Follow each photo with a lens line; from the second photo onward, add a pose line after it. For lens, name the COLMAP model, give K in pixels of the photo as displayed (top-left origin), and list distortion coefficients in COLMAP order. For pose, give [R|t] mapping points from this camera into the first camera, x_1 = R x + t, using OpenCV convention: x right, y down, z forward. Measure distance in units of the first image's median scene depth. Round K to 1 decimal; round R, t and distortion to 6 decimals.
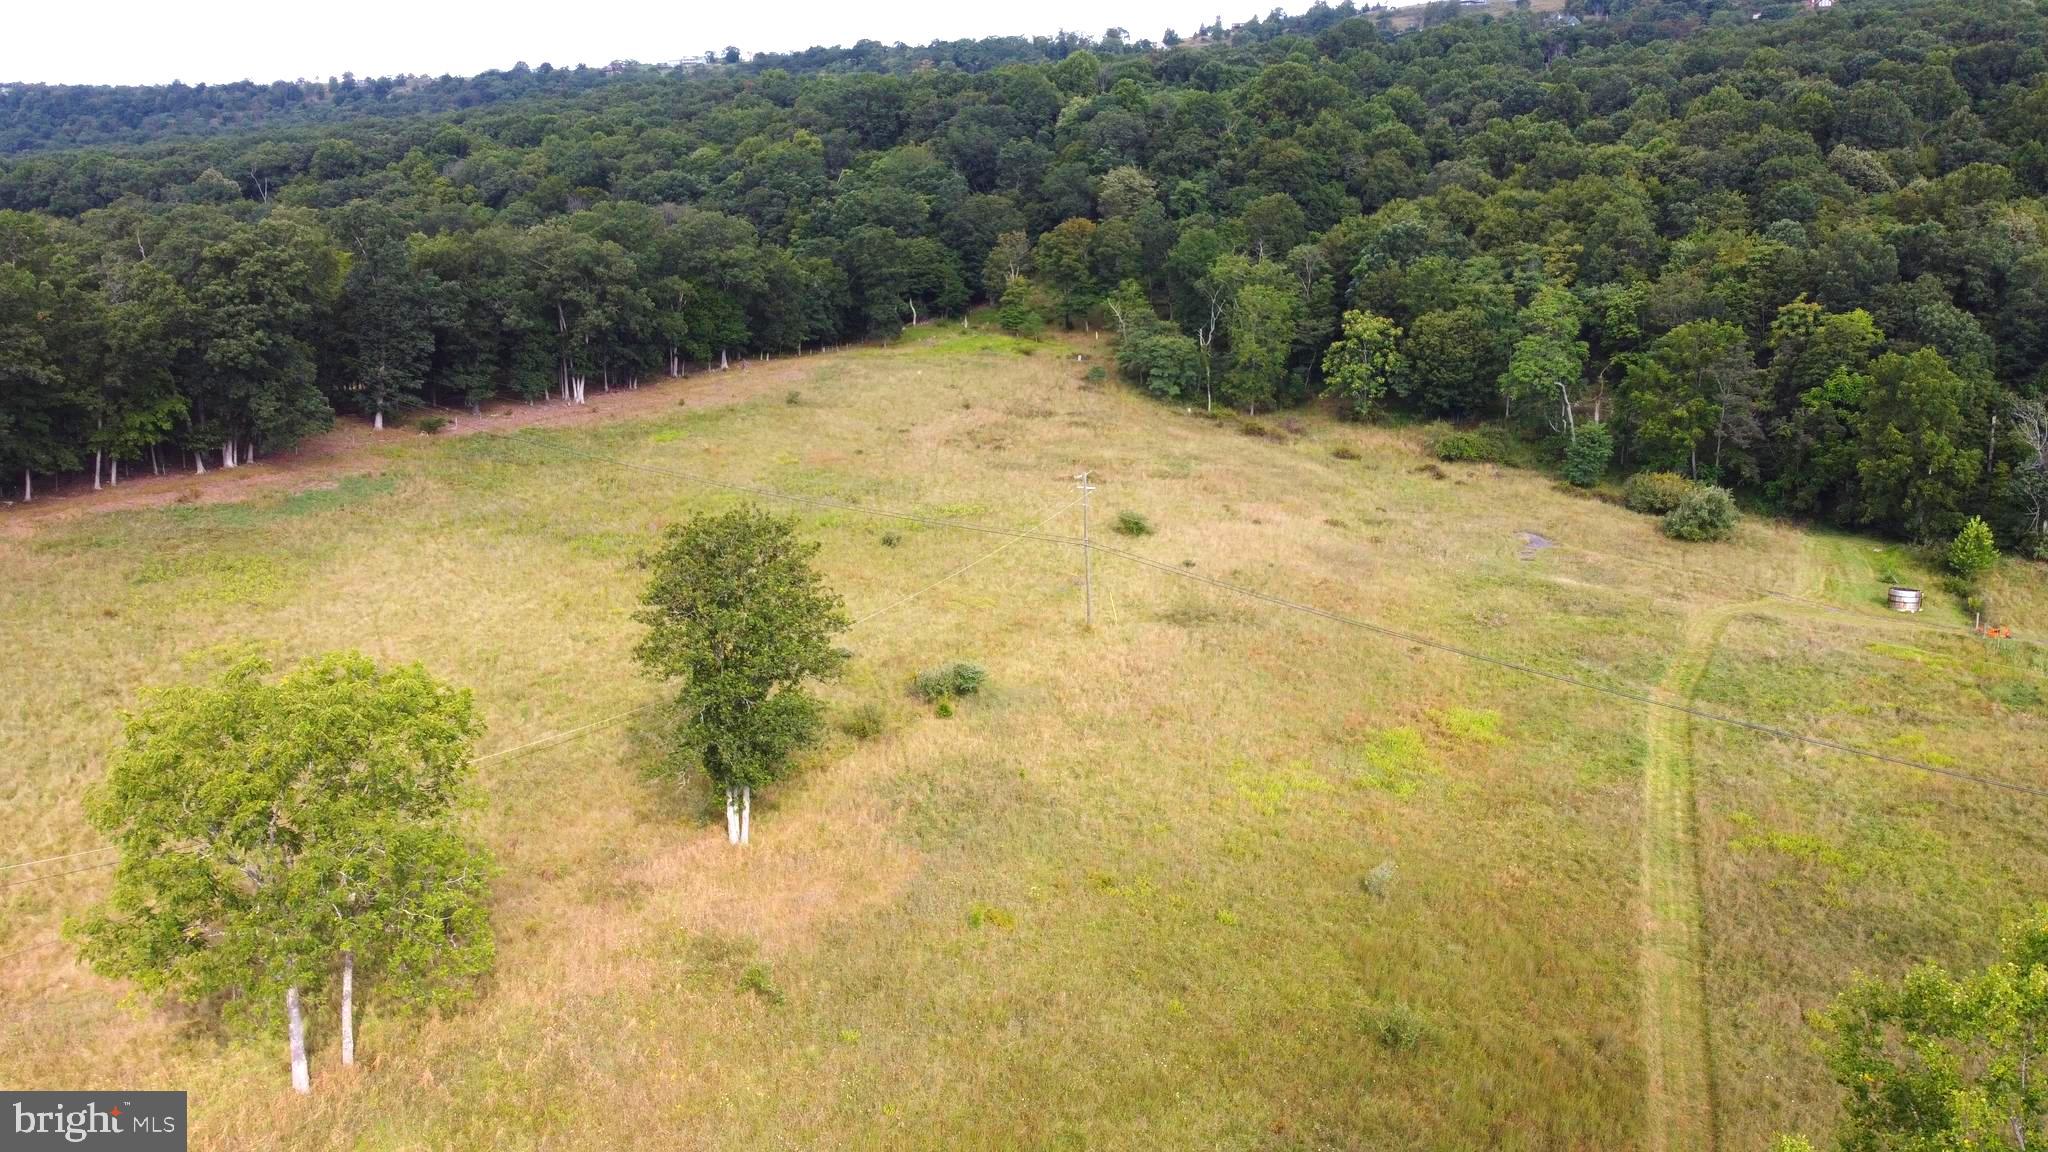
lens RADIAL K [[1547.7, 0, 1011.9], [0, 1547.7, 561.3], [0, 0, 1]] dist [-0.003177, -0.005850]
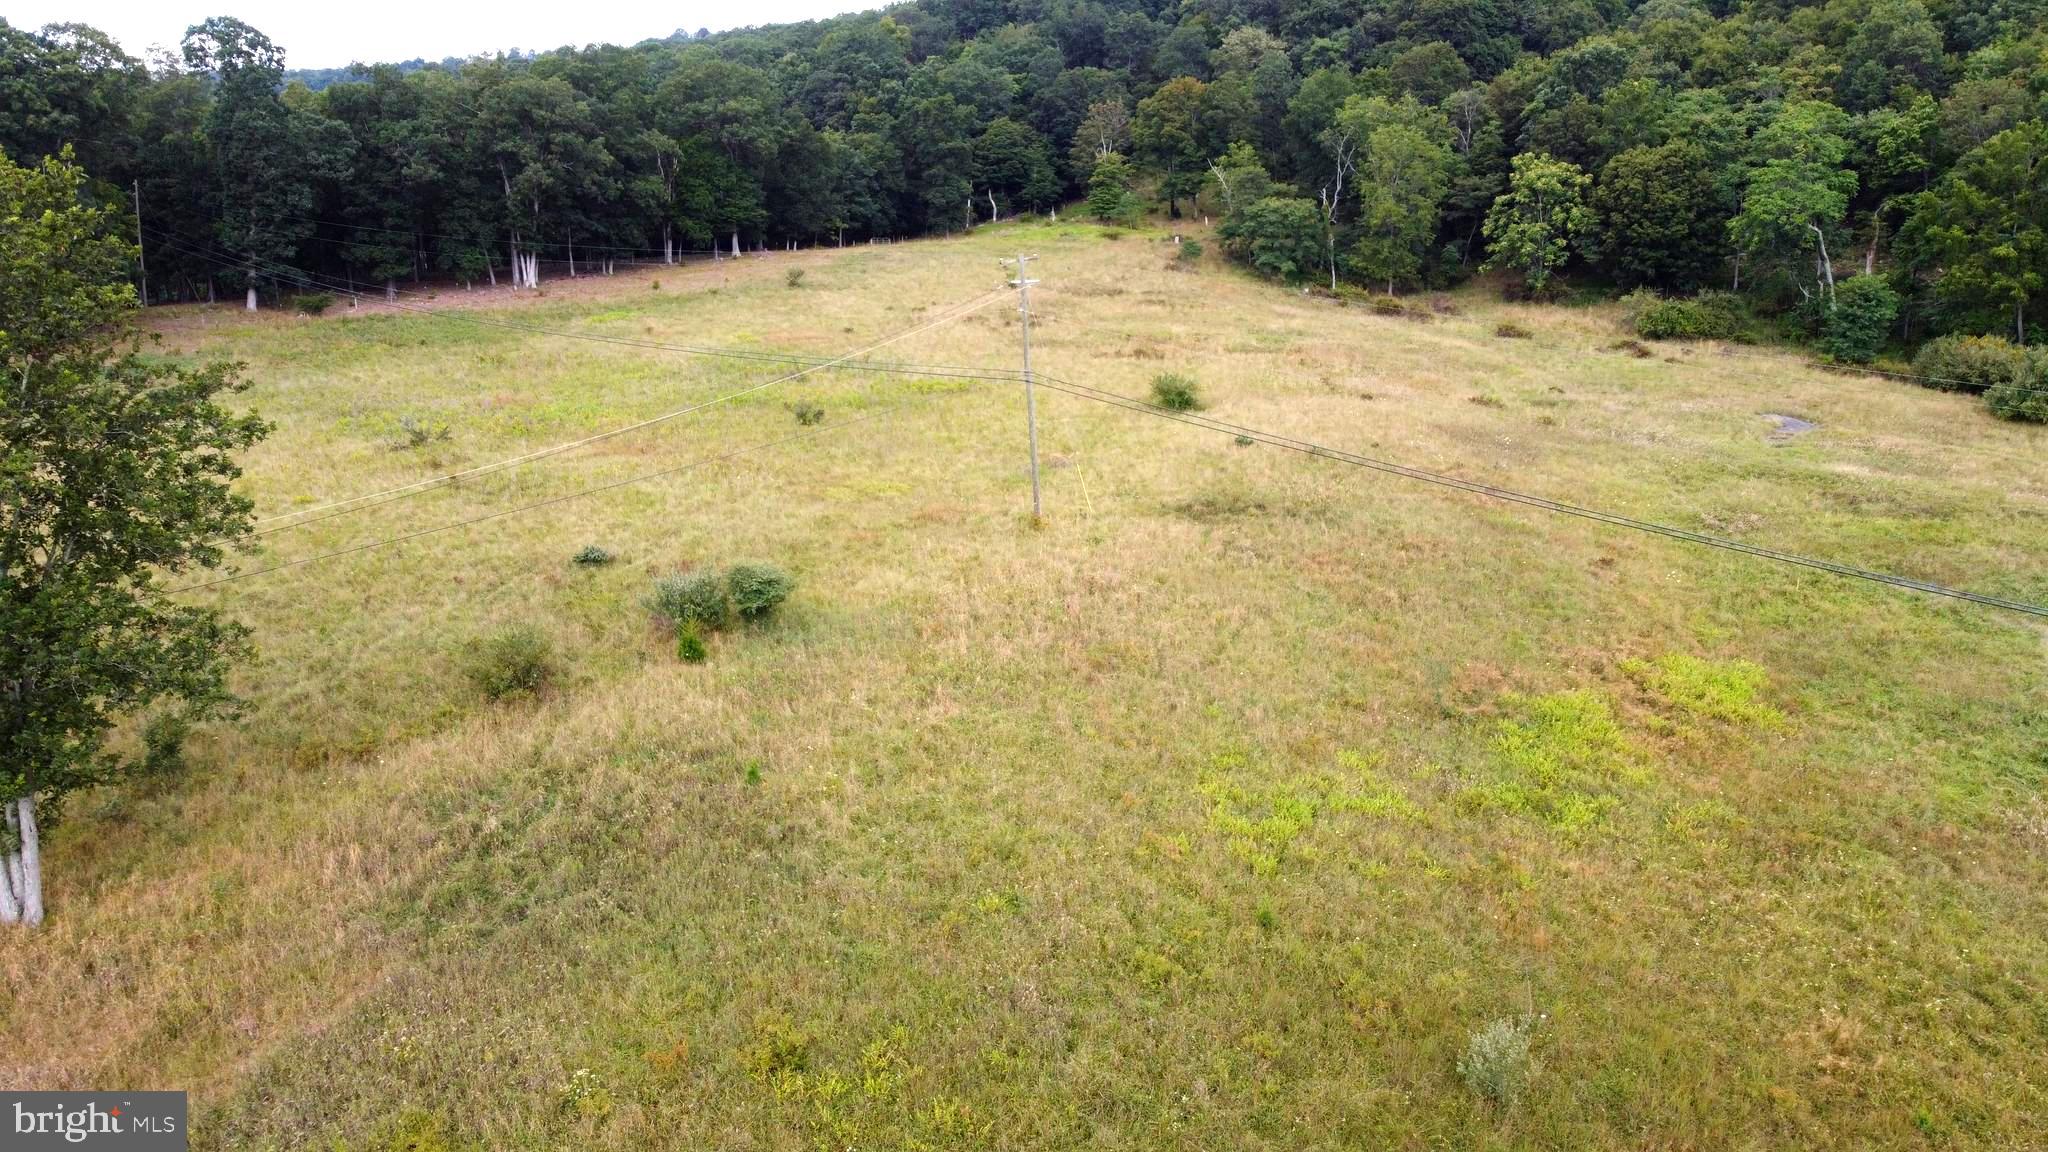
lens RADIAL K [[1547.7, 0, 1011.9], [0, 1547.7, 561.3], [0, 0, 1]] dist [-0.003177, -0.005850]
pose [[0.993456, 0.000821, -0.114211, 0.059182], [0.000995, 0.999874, 0.015851, 0.026564], [0.114210, -0.015861, 0.993330, 0.220490]]
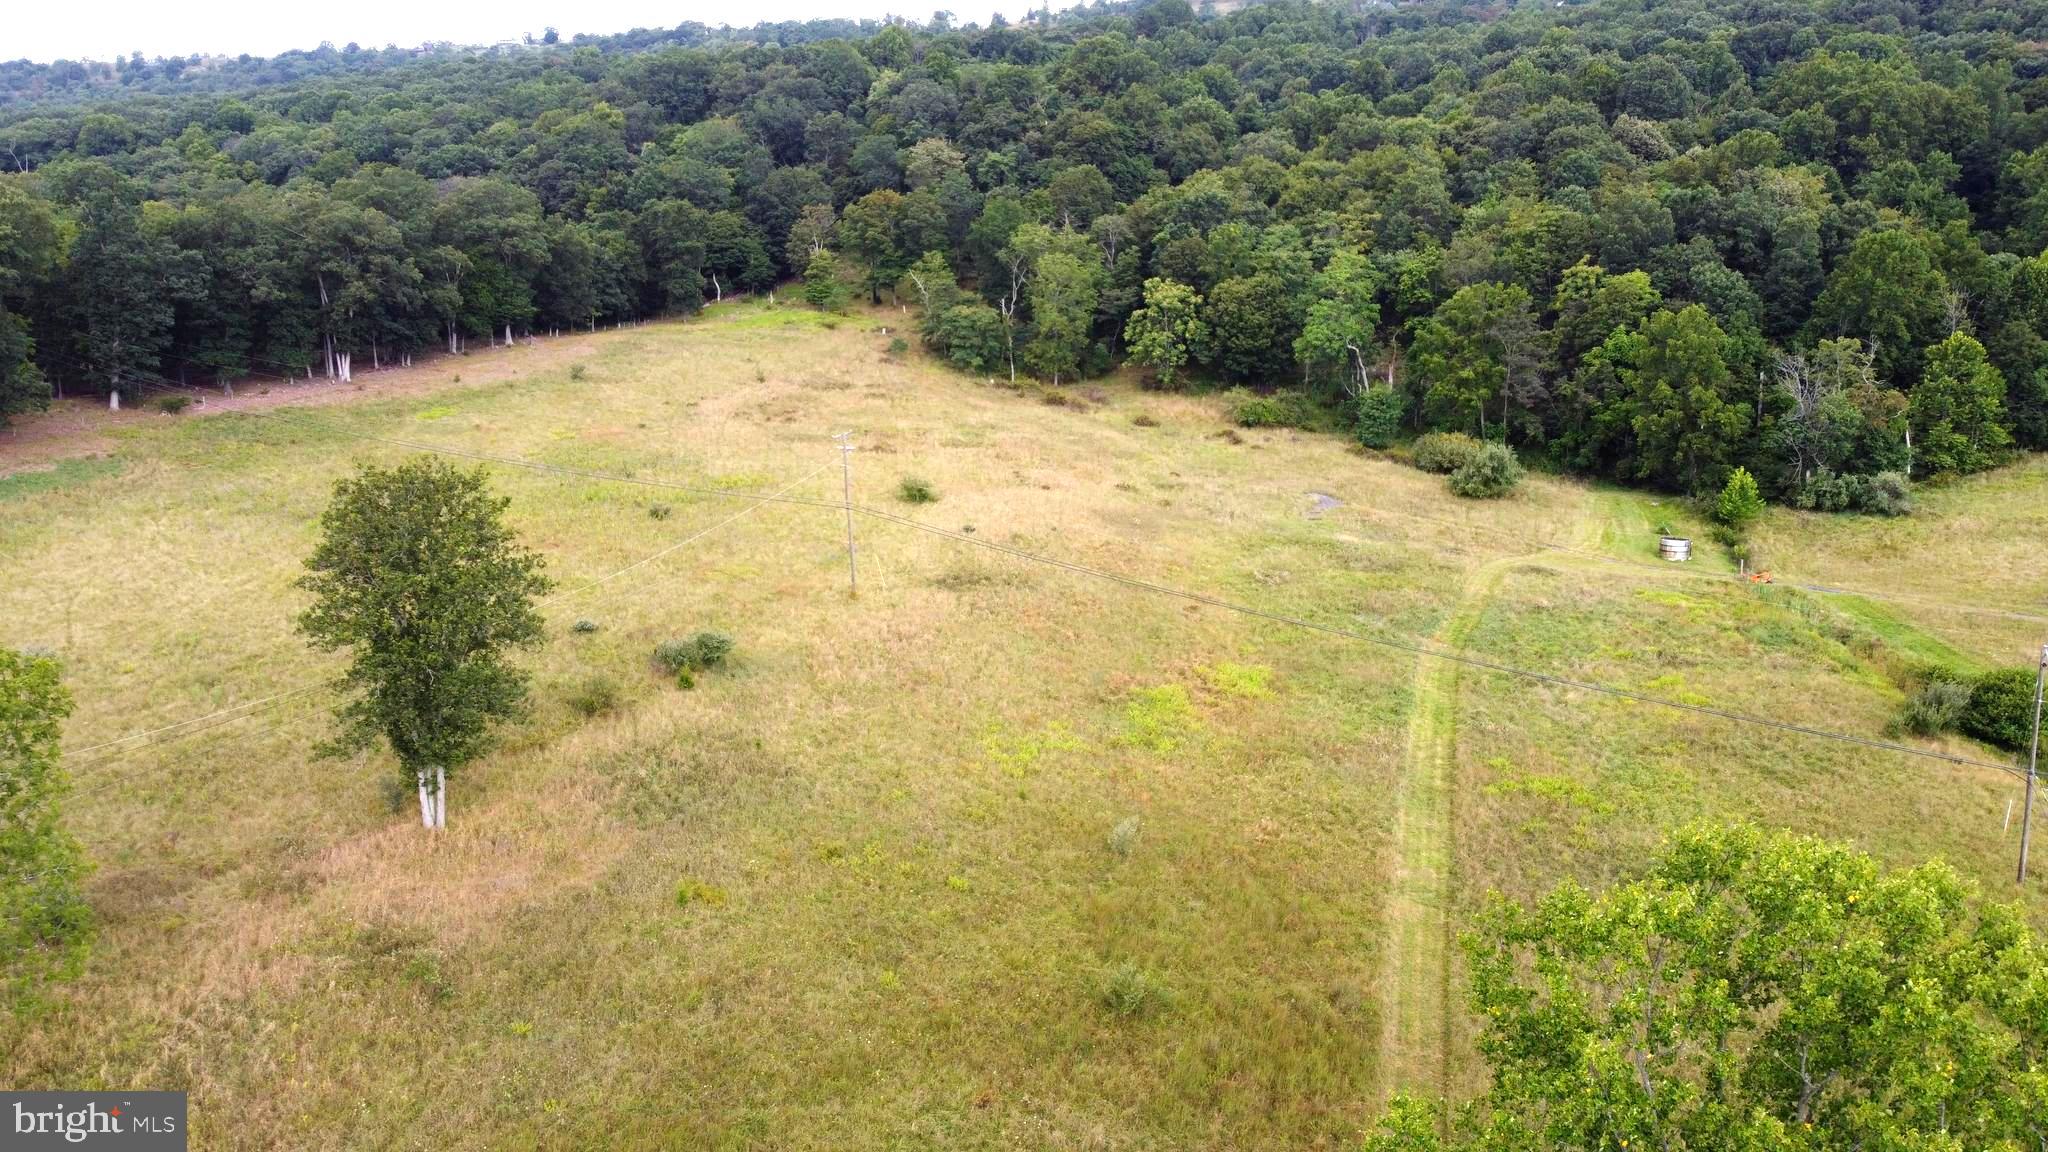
lens RADIAL K [[1547.7, 0, 1011.9], [0, 1547.7, 561.3], [0, 0, 1]] dist [-0.003177, -0.005850]
pose [[0.994931, -0.024669, 0.097484, 0.029636], [0.023947, 0.999677, 0.008570, 0.009093], [-0.097664, -0.006193, 0.995200, 0.019799]]
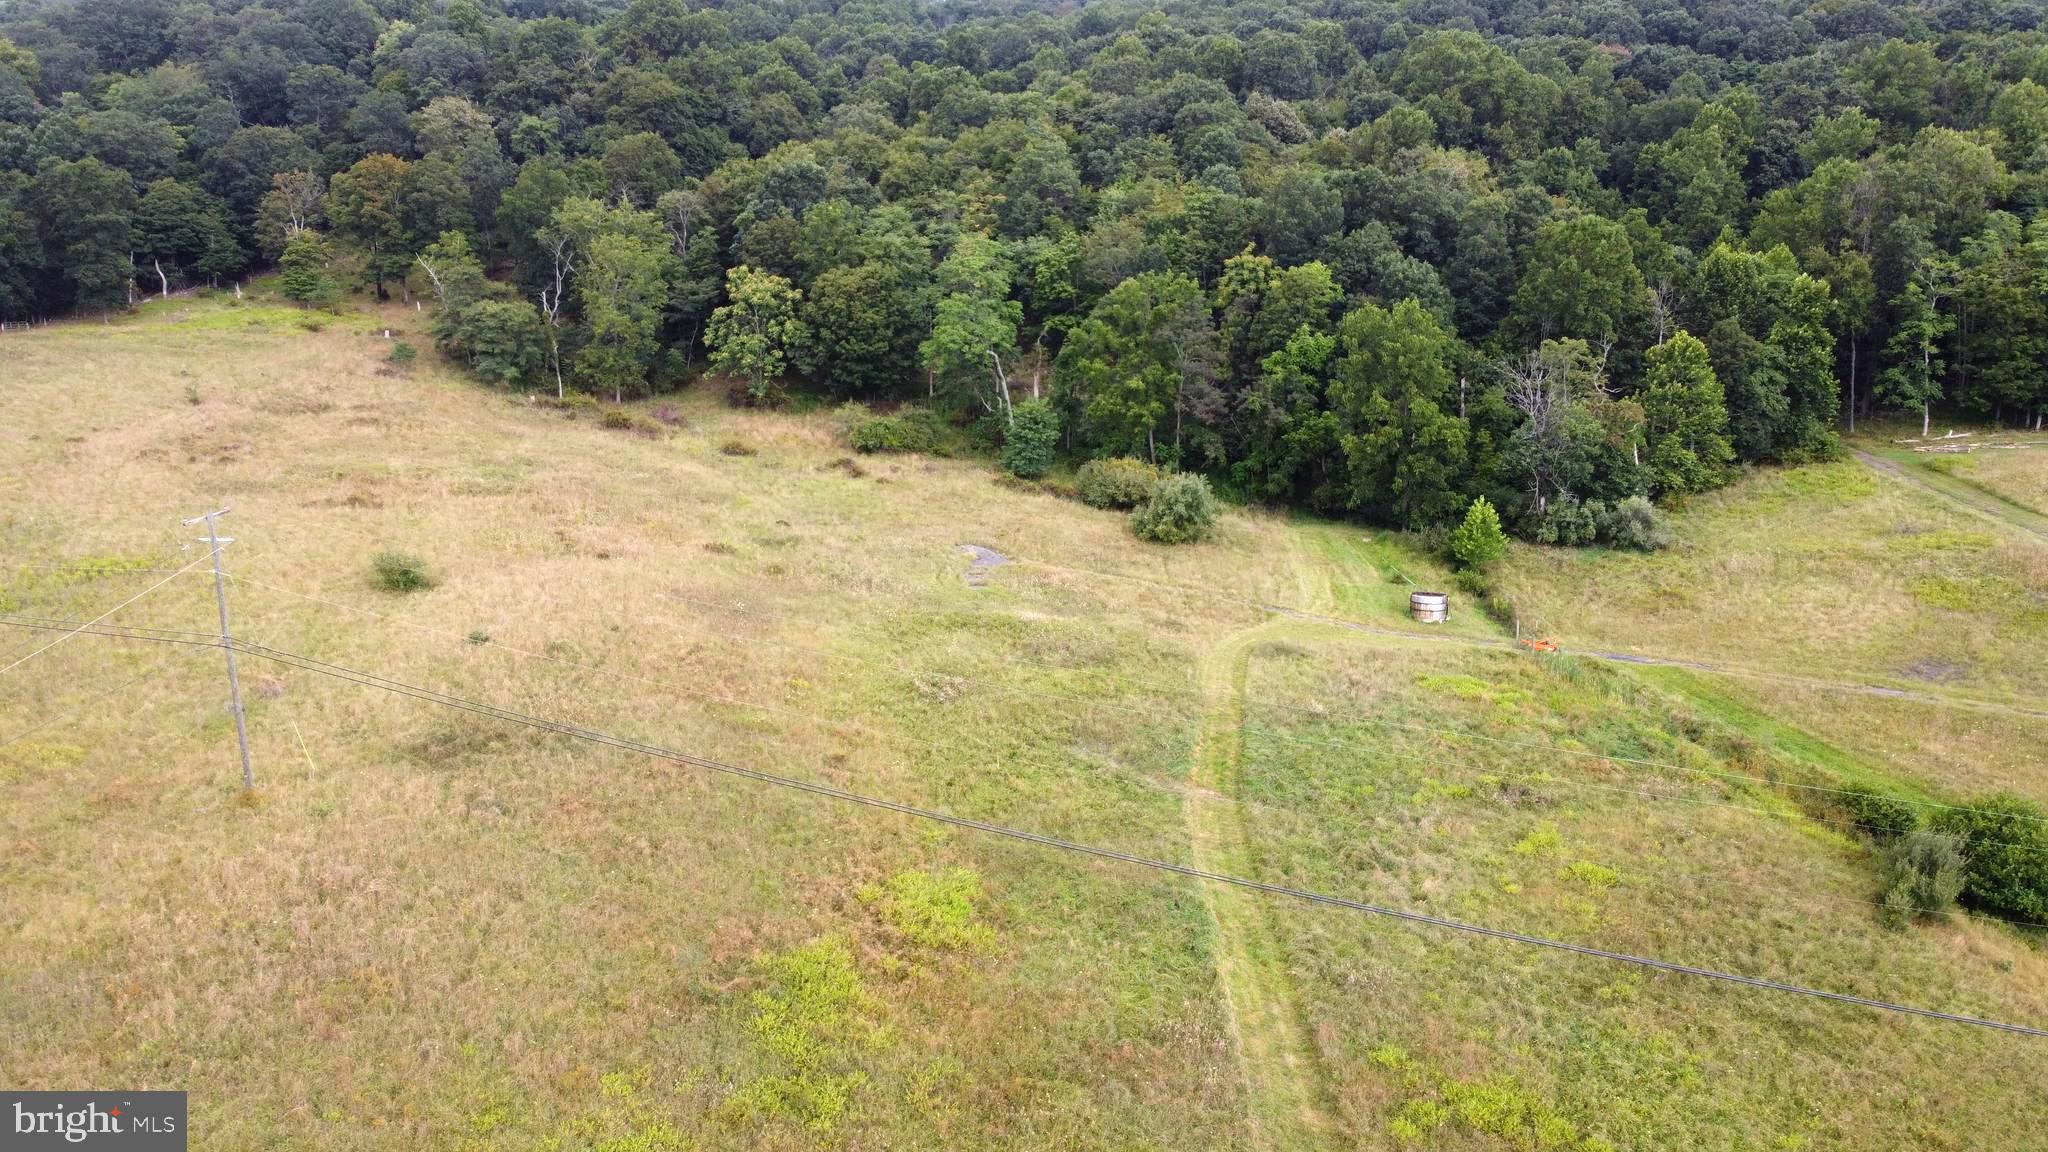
lens RADIAL K [[1551.1, 0, 1008.3], [0, 1551.1, 557.0], [0, 0, 1]] dist [0.001642, -0.002398]
pose [[0.933092, -0.062901, 0.354094, 0.060471], [0.061695, 0.997987, 0.014708, -0.017455], [-0.354306, 0.008122, 0.935094, 0.215107]]
